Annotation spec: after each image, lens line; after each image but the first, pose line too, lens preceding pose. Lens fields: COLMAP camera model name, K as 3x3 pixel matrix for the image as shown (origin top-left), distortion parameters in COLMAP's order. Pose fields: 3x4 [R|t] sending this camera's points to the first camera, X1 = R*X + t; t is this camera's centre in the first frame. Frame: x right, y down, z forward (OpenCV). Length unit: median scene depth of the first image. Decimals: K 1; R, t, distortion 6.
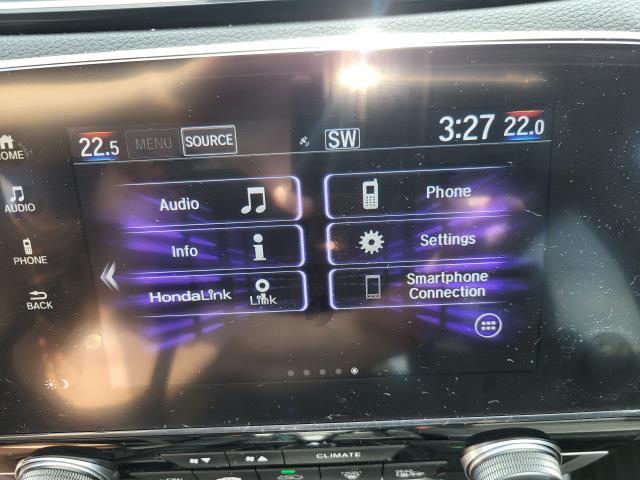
lens RADIAL K [[489.5, 0, 321.6], [0, 489.5, 240.2], [0, 0, 1]] dist [0.034177, -0.014003]
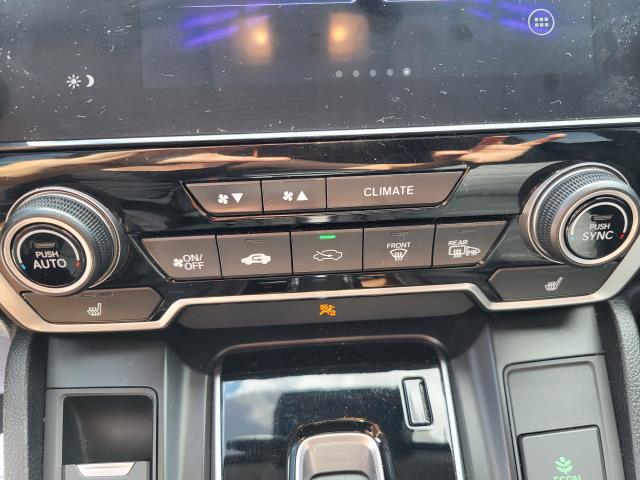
lens RADIAL K [[489.5, 0, 318.3], [0, 489.5, 239.7], [0, 0, 1]] dist [0.034177, -0.014003]
pose [[0.998371, 0.003871, 0.056928, -0.158283], [0.013608, 0.952757, -0.303430, 0.876717], [-0.055413, 0.303710, 0.951152, 0.217943]]
